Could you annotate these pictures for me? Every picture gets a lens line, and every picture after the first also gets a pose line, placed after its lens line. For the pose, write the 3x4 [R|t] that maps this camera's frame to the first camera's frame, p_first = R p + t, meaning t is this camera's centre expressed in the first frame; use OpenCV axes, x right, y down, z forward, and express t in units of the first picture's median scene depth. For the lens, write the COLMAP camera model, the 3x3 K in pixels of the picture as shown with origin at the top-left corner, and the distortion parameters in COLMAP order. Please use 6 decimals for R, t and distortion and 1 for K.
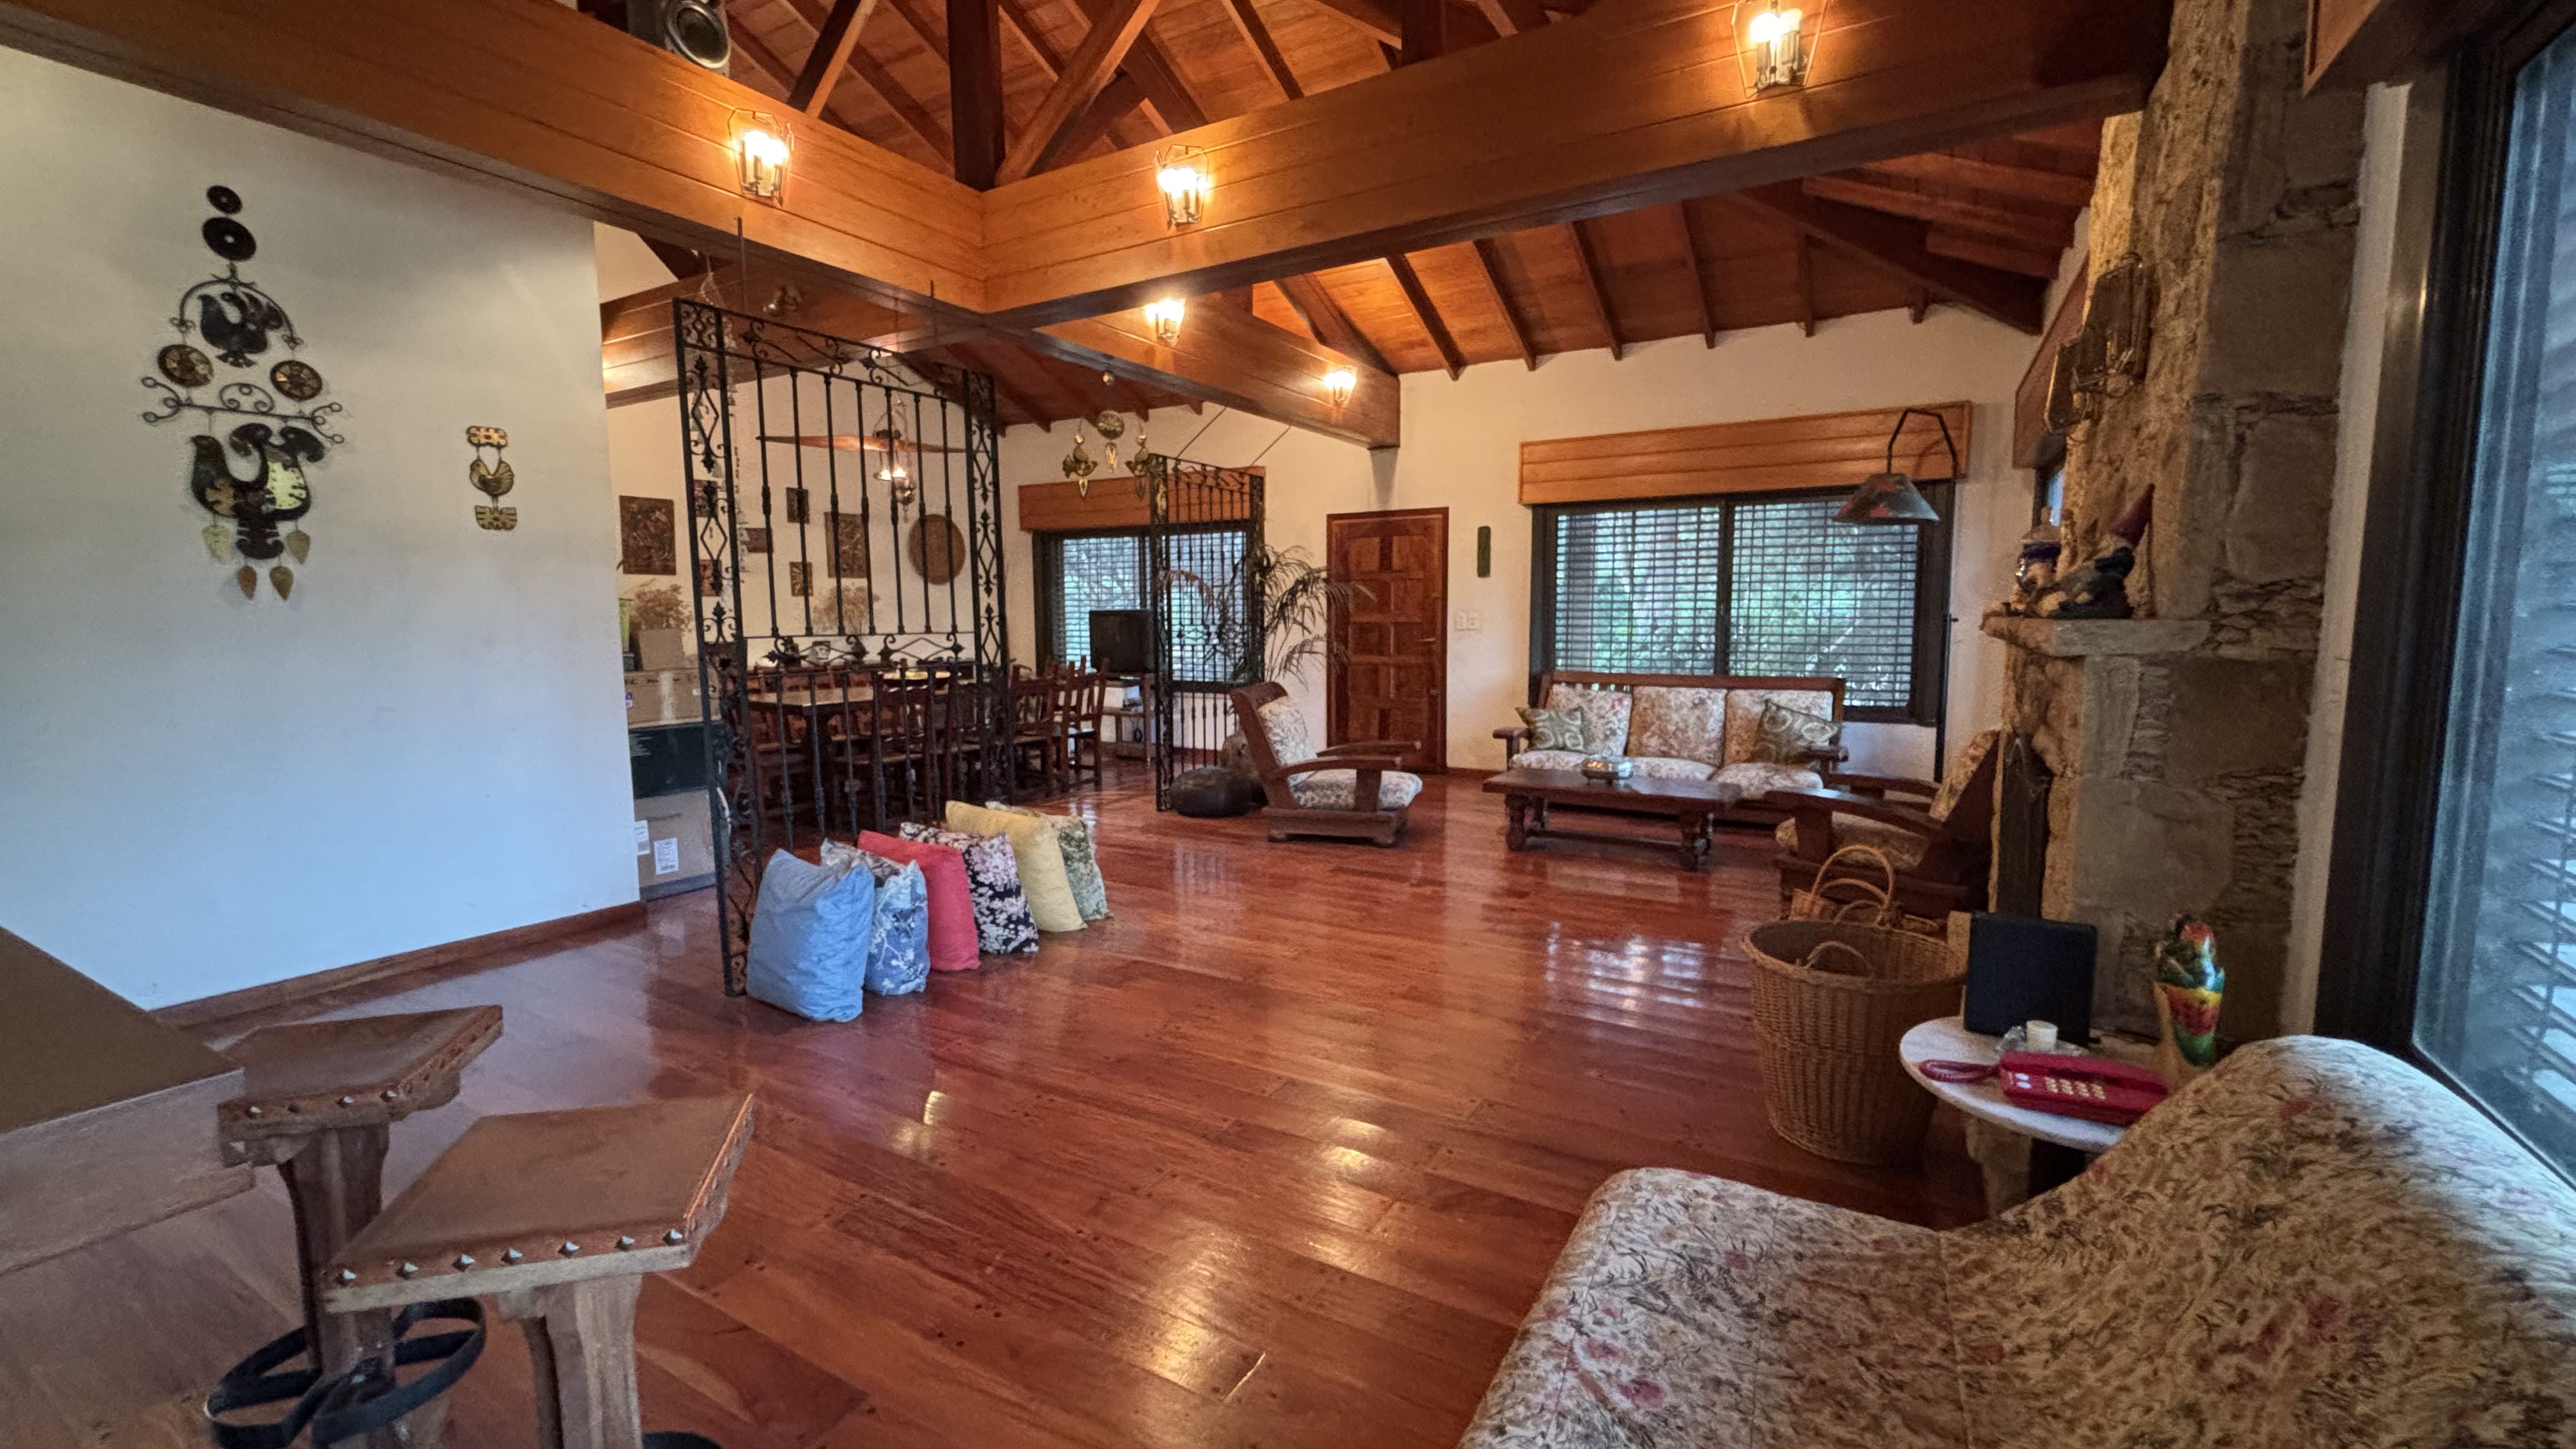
lens RADIAL K [[1047.5, 0, 1291.8], [0, 1047.5, 733.5], [0, 0, 1]] dist [-0.000505, -0.000579]
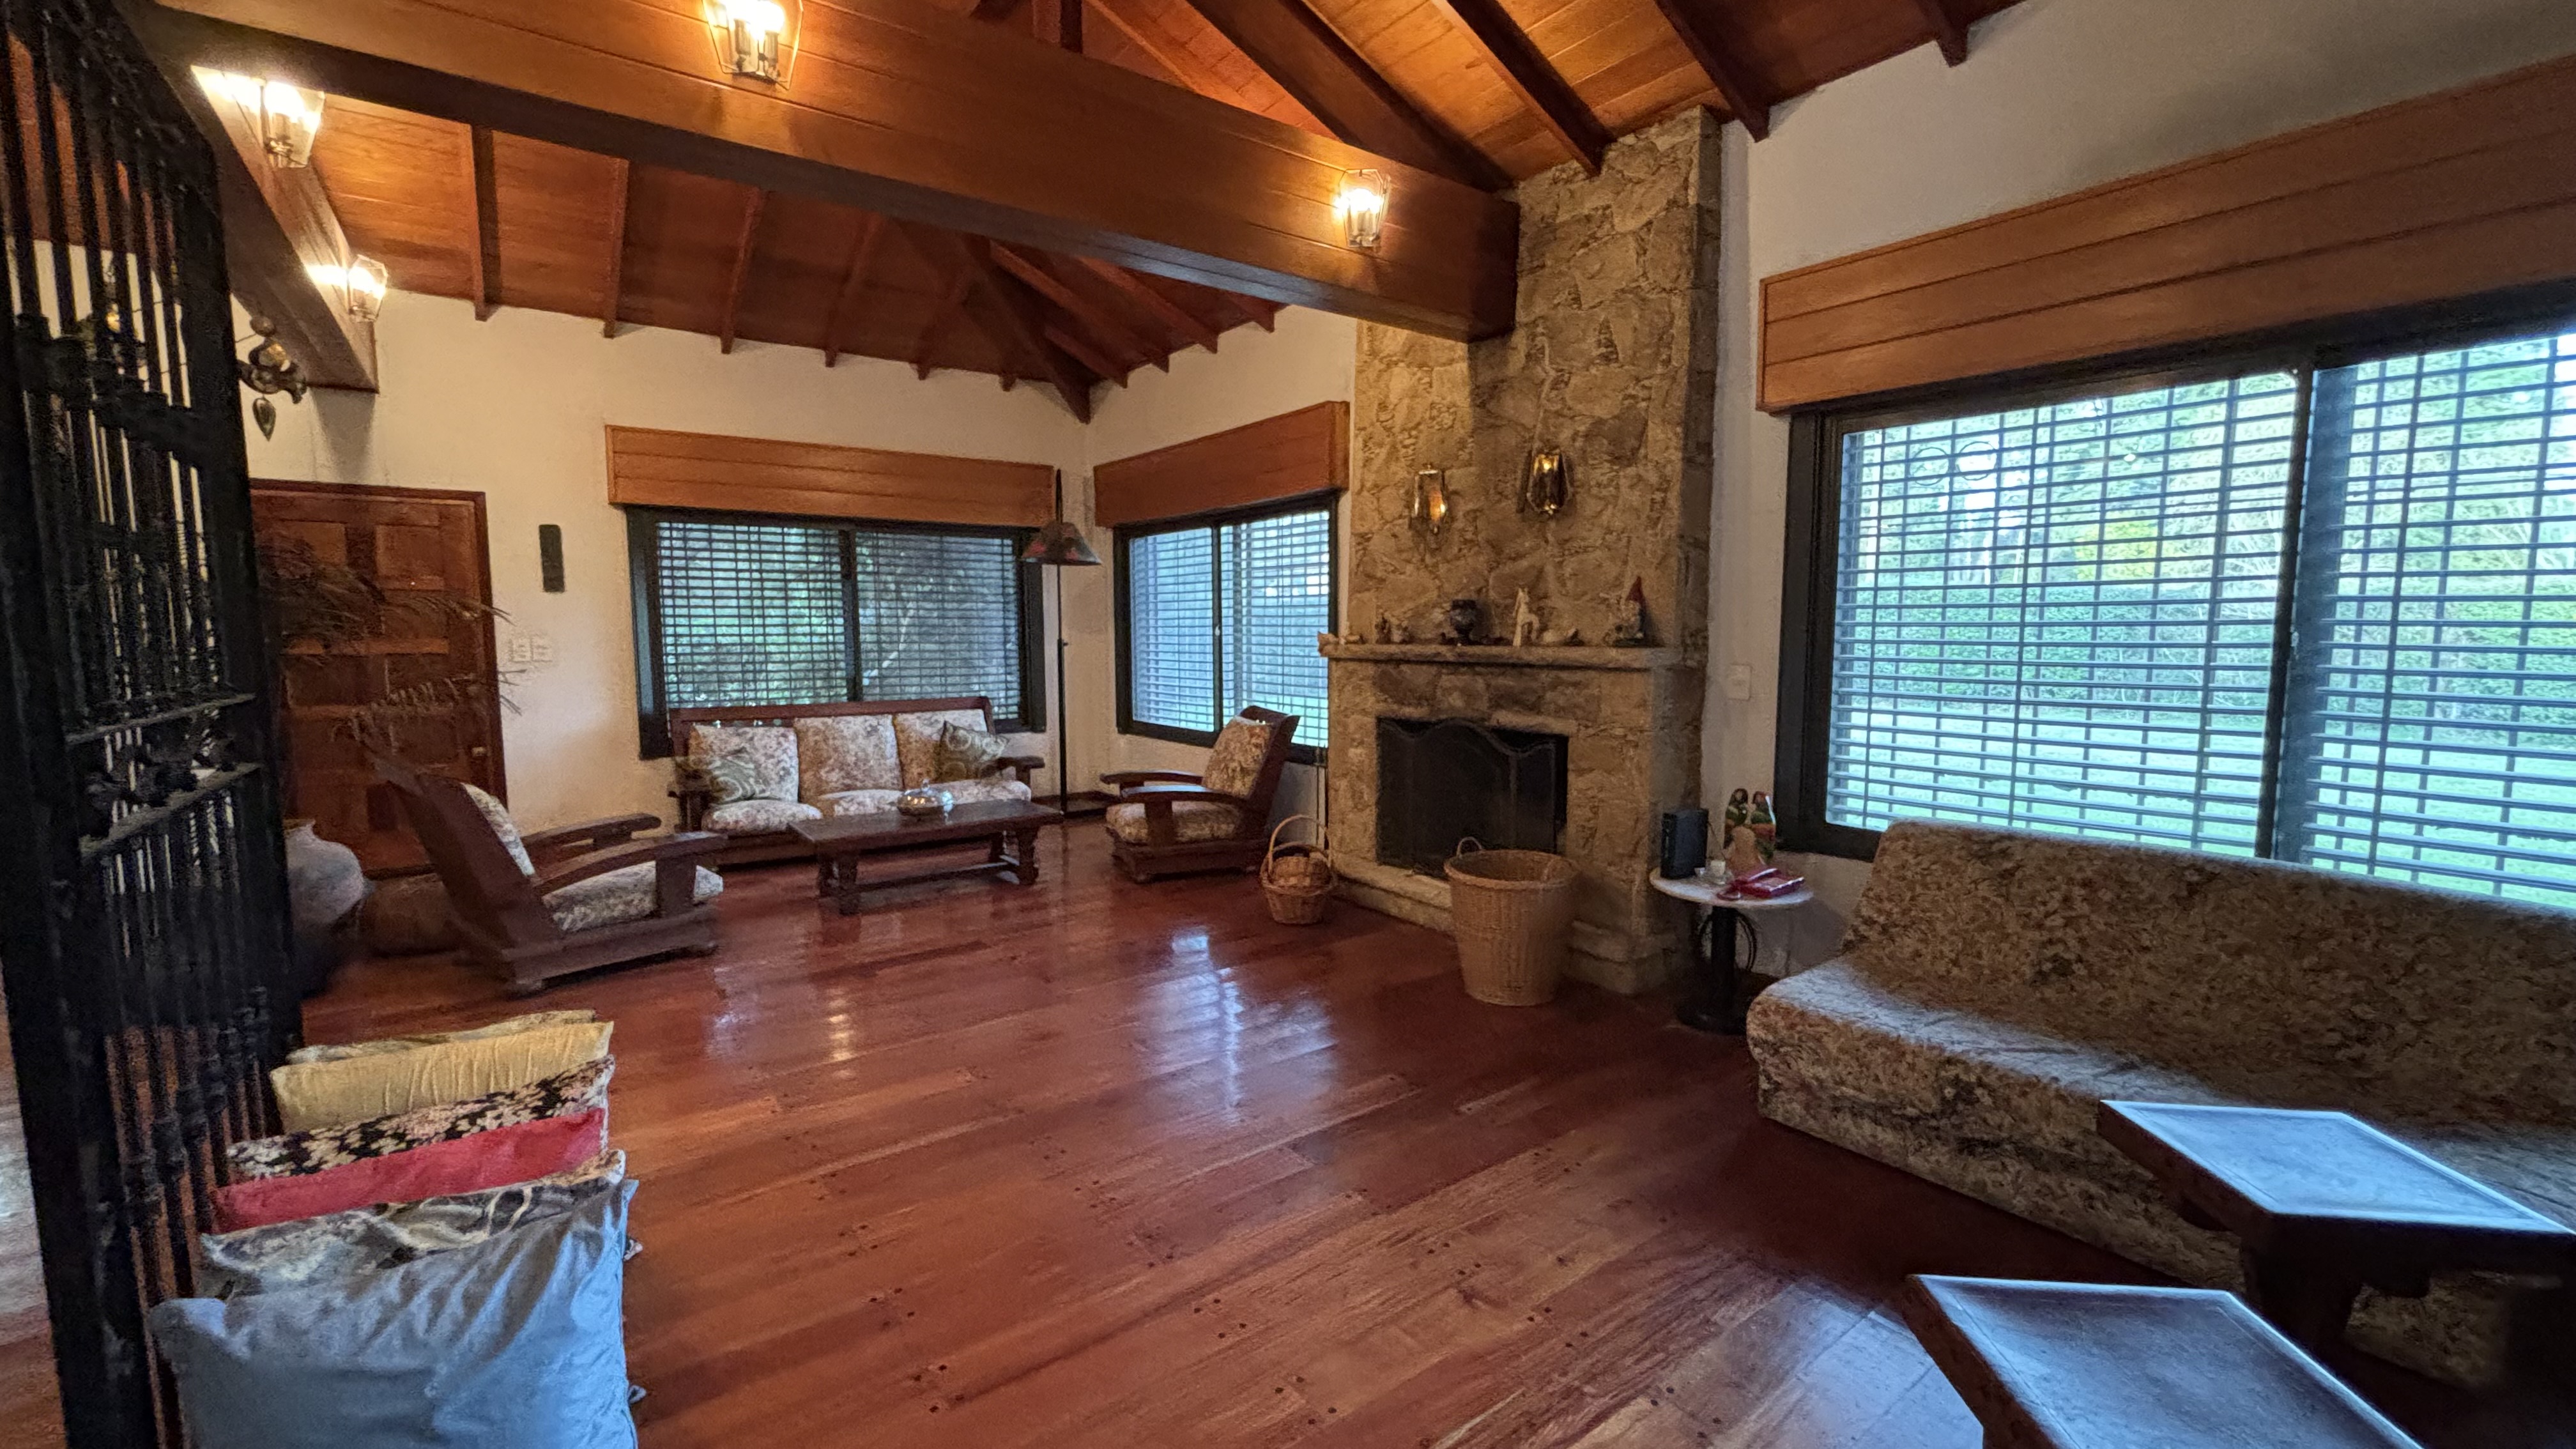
lens RADIAL K [[1047.5, 0, 1291.8], [0, 1047.5, 733.5], [0, 0, 1]] dist [-0.000505, -0.000579]
pose [[0.393119, -0.092054, 0.914868, -0.352609], [0.104839, 0.992975, 0.054864, -0.038785], [-0.913491, 0.074345, 0.400008, 0.247591]]
